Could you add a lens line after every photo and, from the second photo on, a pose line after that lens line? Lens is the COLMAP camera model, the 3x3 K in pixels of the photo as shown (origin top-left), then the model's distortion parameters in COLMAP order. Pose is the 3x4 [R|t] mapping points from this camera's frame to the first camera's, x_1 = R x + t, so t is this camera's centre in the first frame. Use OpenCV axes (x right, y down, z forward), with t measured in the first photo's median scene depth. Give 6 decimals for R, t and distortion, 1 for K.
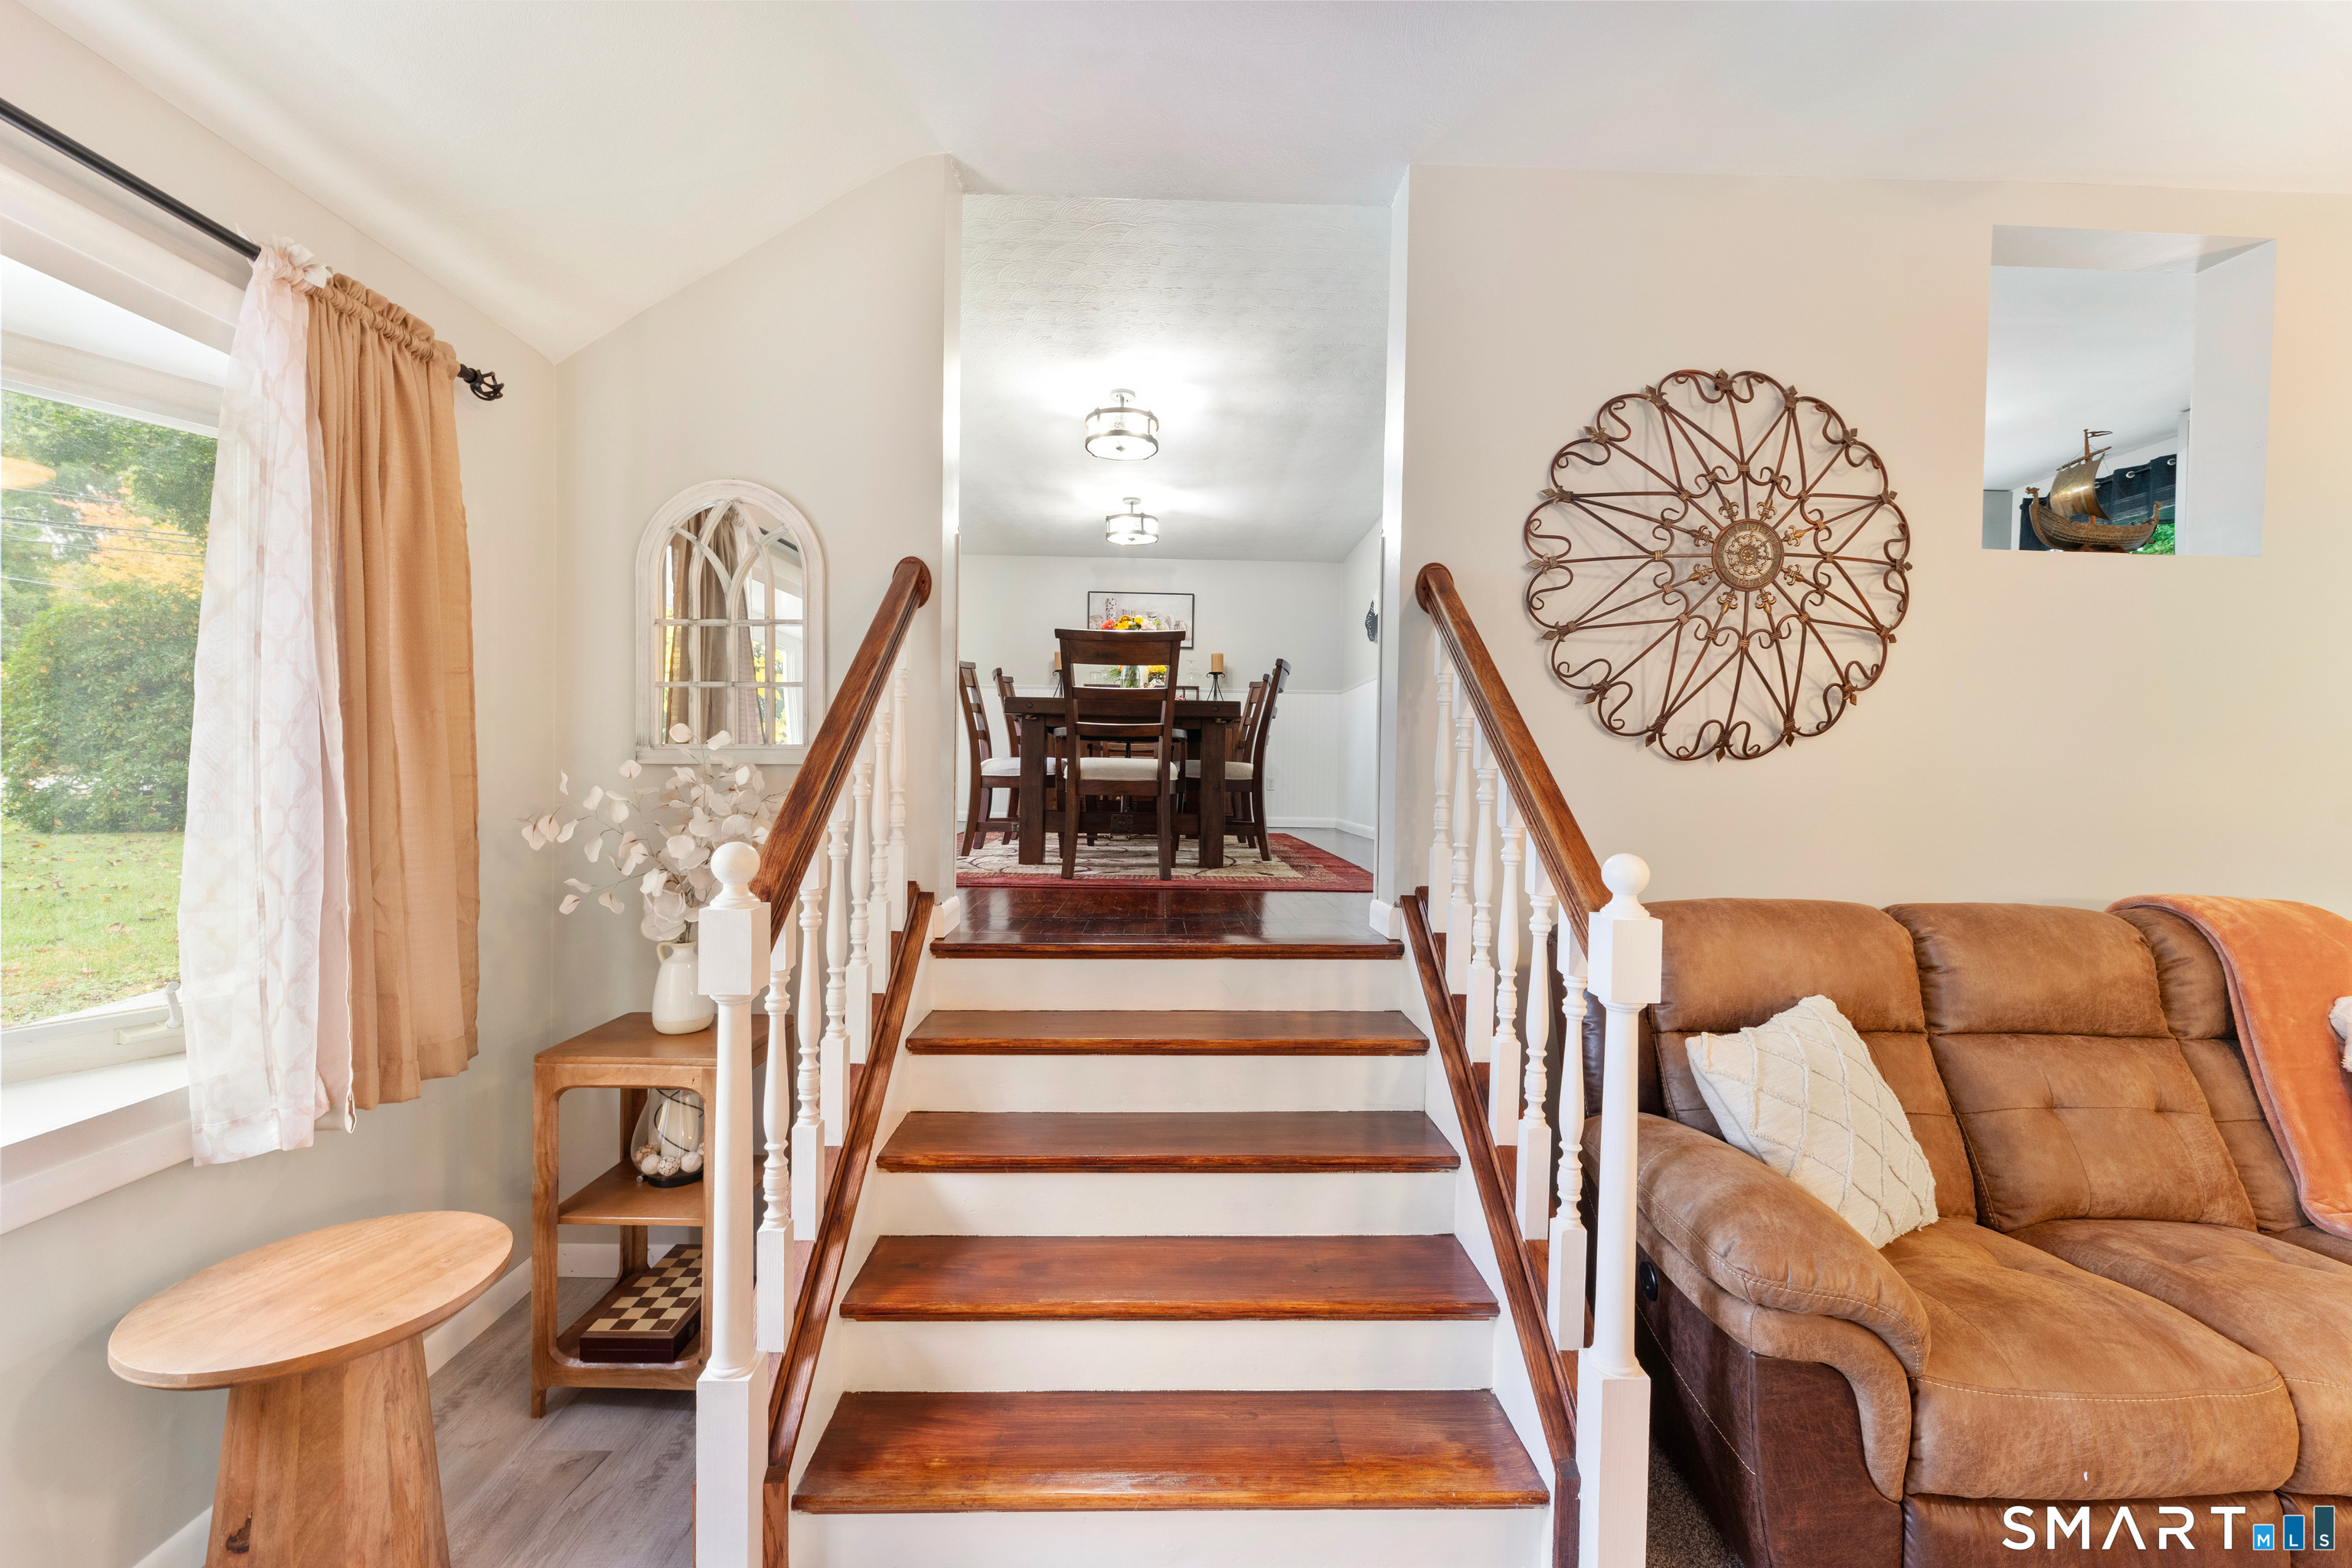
lens RADIAL K [[938.3, 0, 1176.4], [0, 938.3, 785.3], [0, 0, 1]] dist [-0.008811, 0.000190]
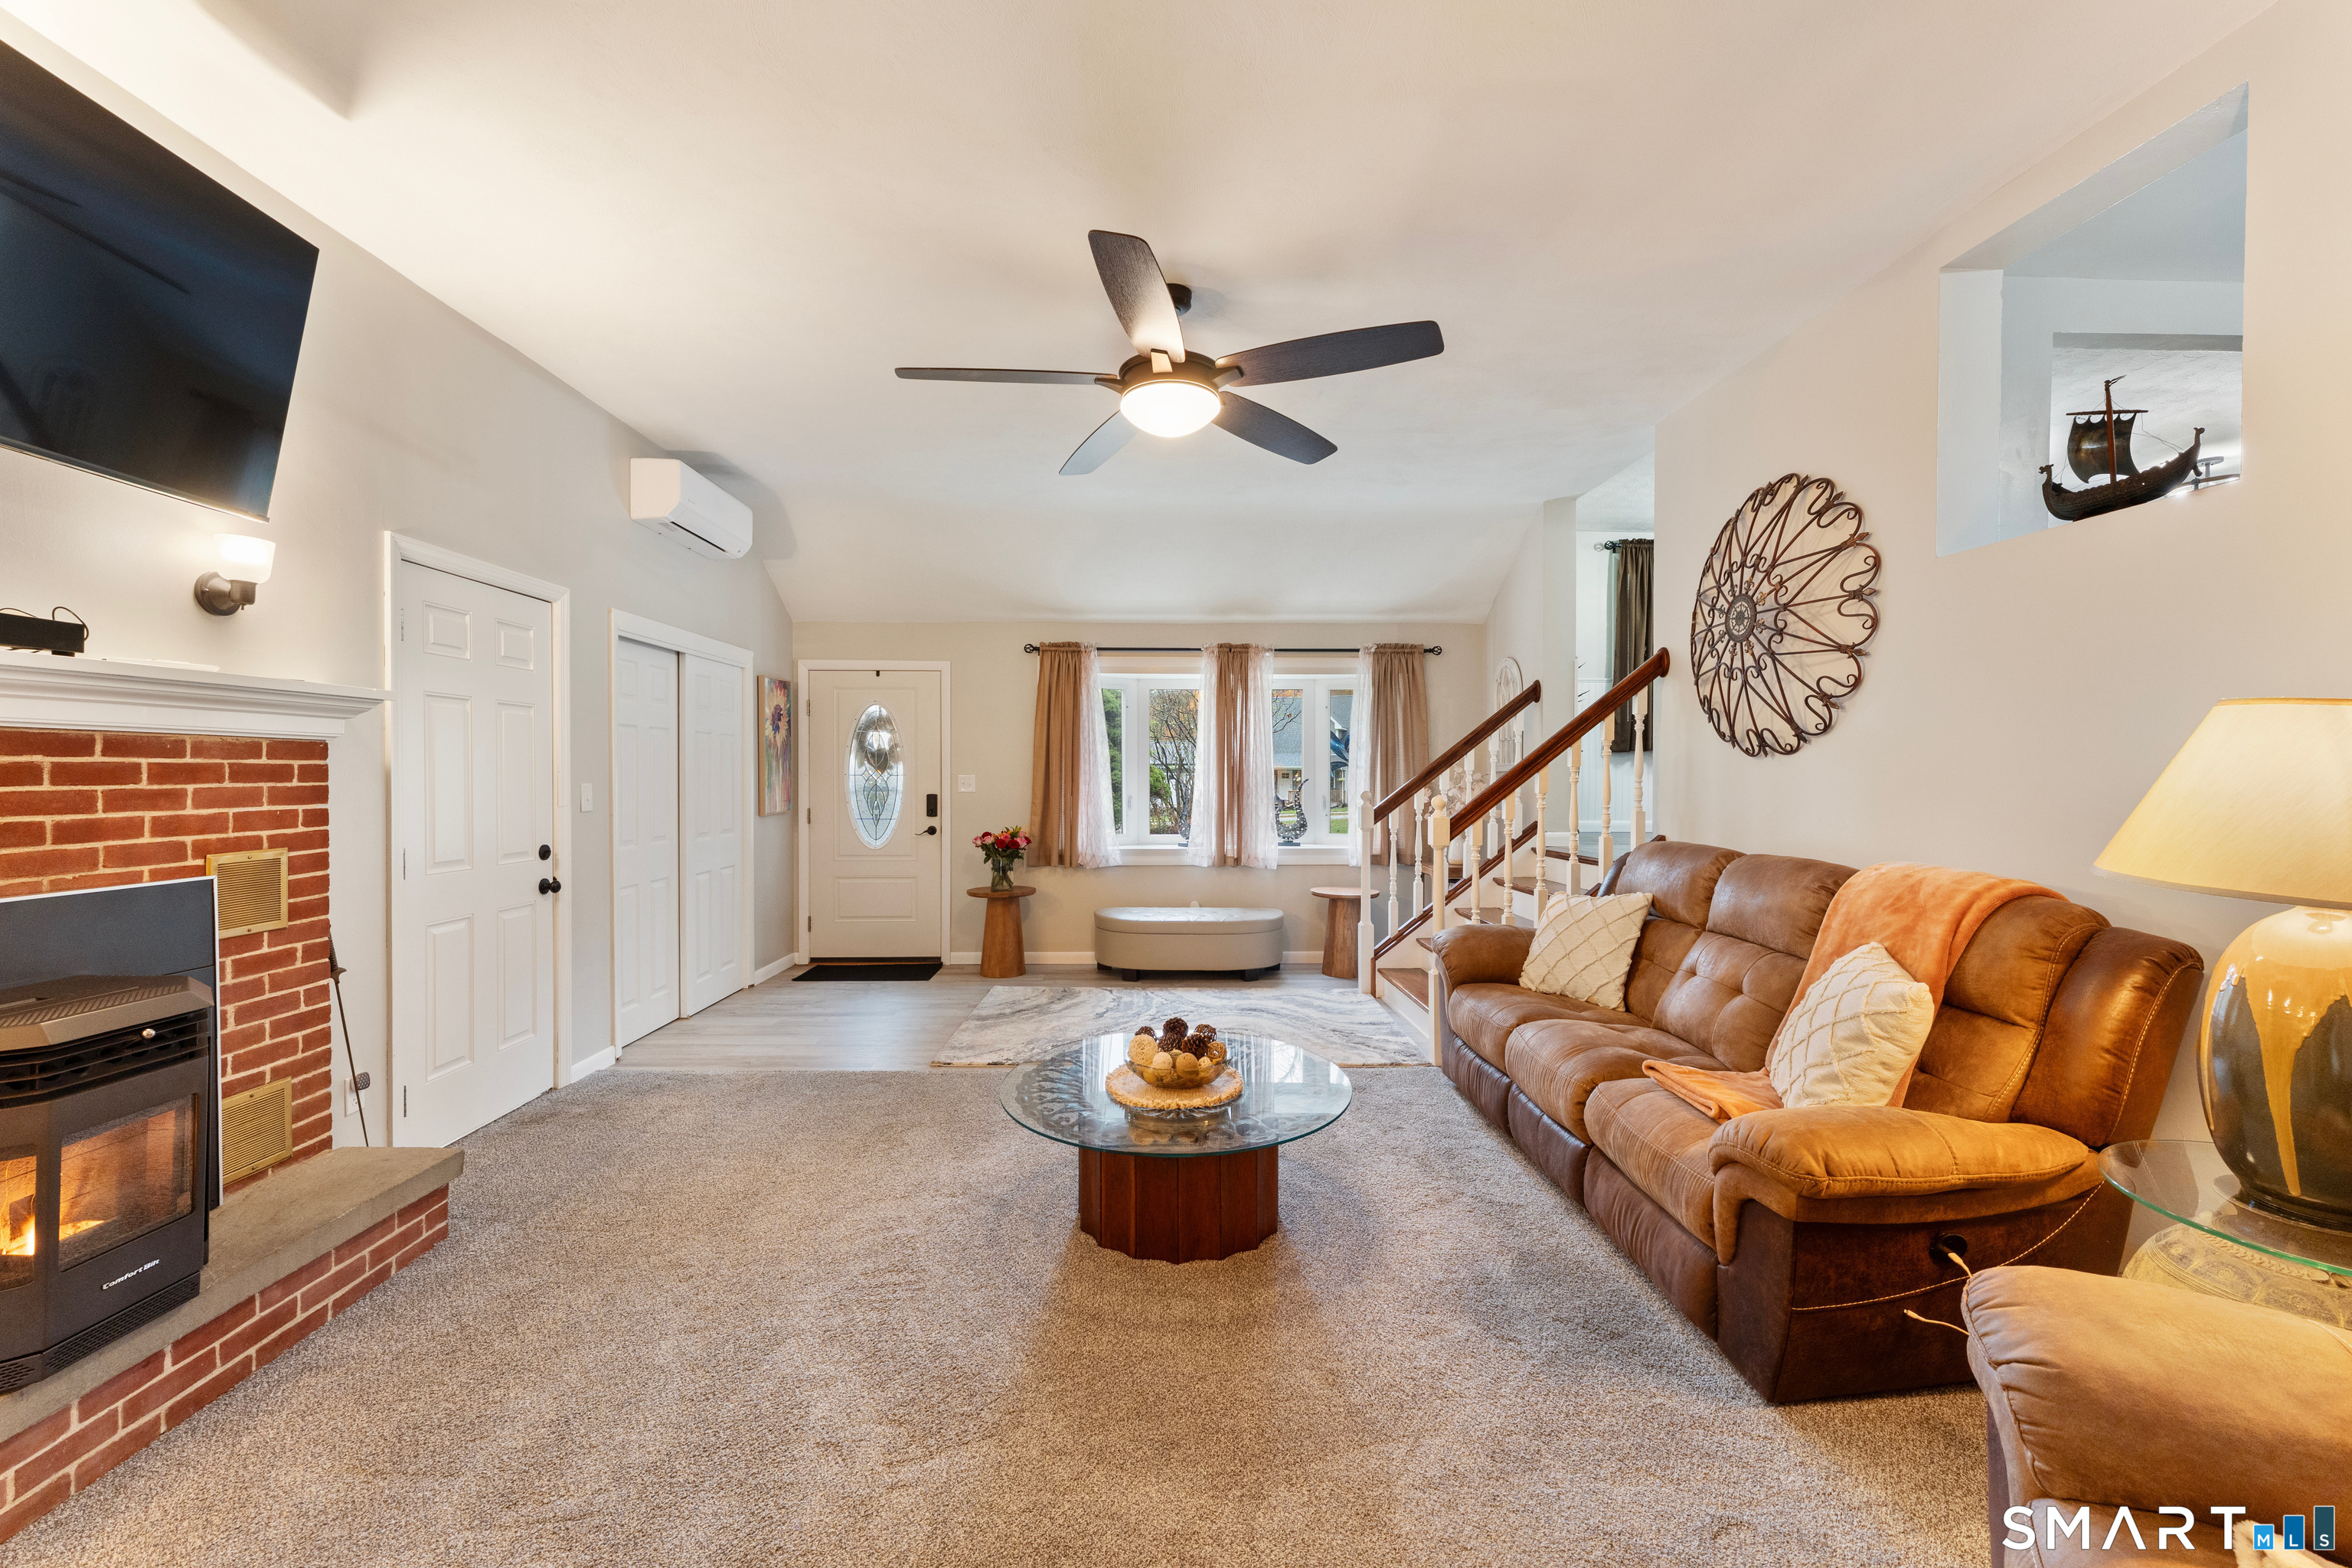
lens RADIAL K [[938.3, 0, 1182.2], [0, 938.3, 780.5], [0, 0, 1]] dist [-0.008811, 0.000190]
pose [[-0.004409, 0.003306, -0.999985, 2.094054], [-0.010299, 0.999941, 0.003352, 0.016881], [0.999937, 0.010314, -0.004374, 0.117455]]
